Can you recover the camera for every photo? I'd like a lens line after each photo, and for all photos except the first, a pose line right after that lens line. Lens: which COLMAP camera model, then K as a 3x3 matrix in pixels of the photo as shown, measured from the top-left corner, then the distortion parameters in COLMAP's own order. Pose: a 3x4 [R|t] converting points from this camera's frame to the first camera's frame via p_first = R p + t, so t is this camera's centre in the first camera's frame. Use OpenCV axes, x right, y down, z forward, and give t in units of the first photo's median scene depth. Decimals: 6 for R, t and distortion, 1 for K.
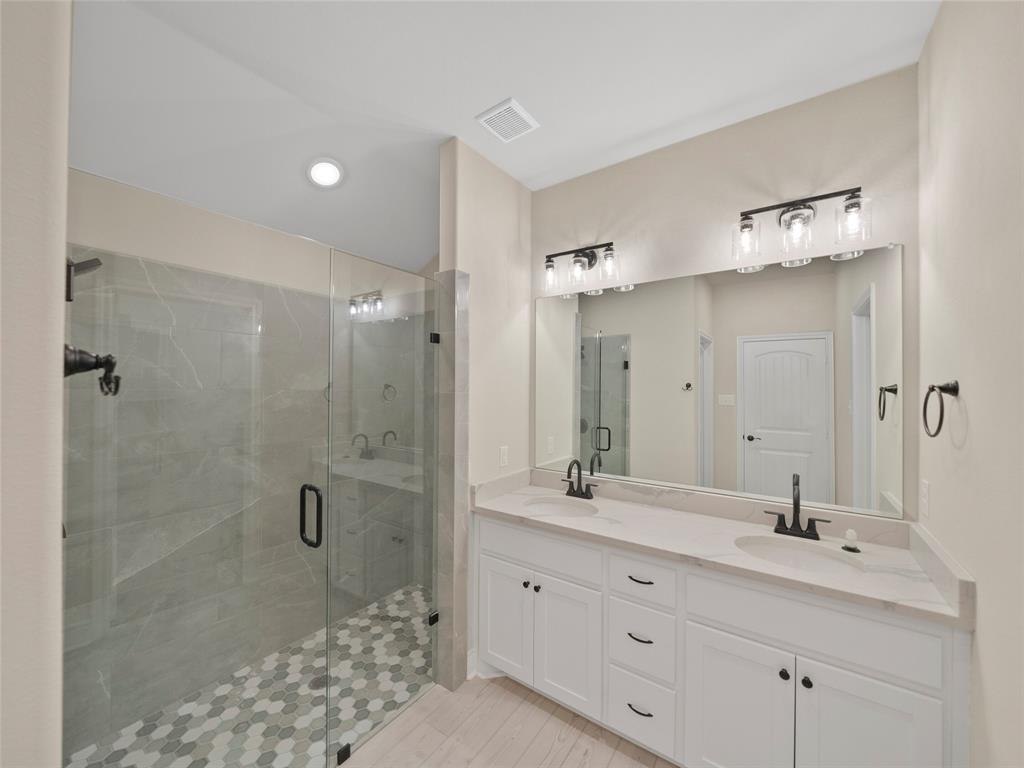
lens RADIAL K [[396.0, 0, 506.0], [0, 396.0, 383.3], [0, 0, 1]] dist [-0.005899, 0.000356]
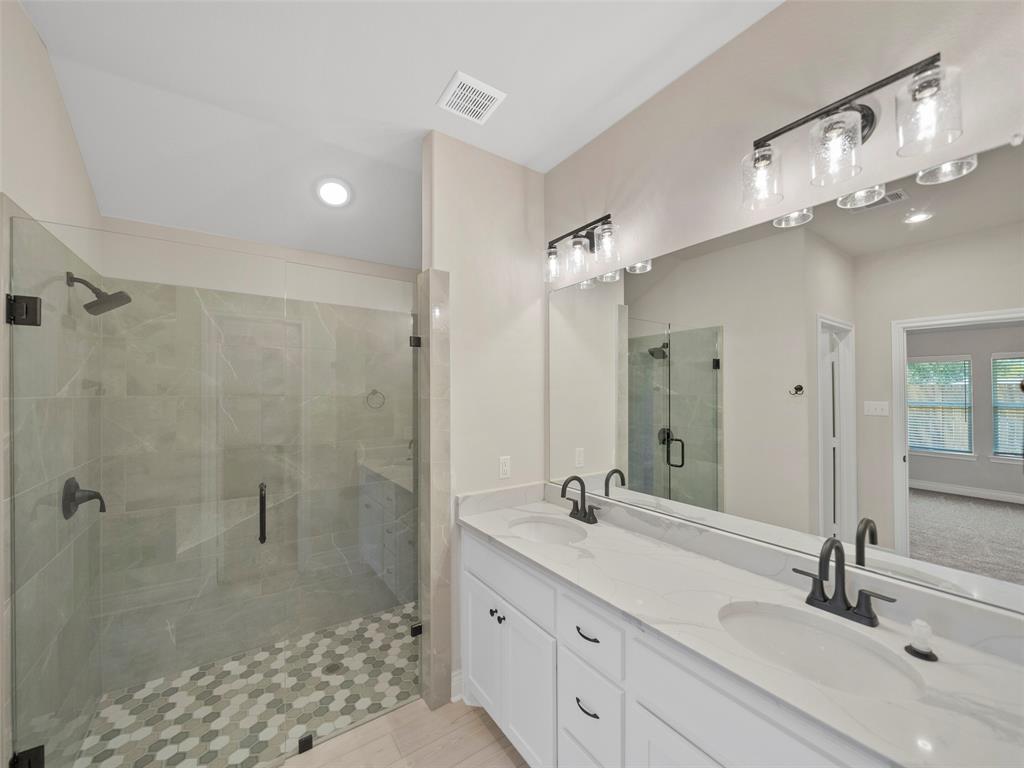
lens RADIAL K [[396.0, 0, 511.6], [0, 396.0, 390.5], [0, 0, 1]] dist [-0.005899, 0.000356]
pose [[0.940433, -0.010237, -0.339826, 0.367498], [0.010660, 0.999943, -0.000623, 0.008756], [0.339813, -0.003037, 0.940488, 0.163513]]
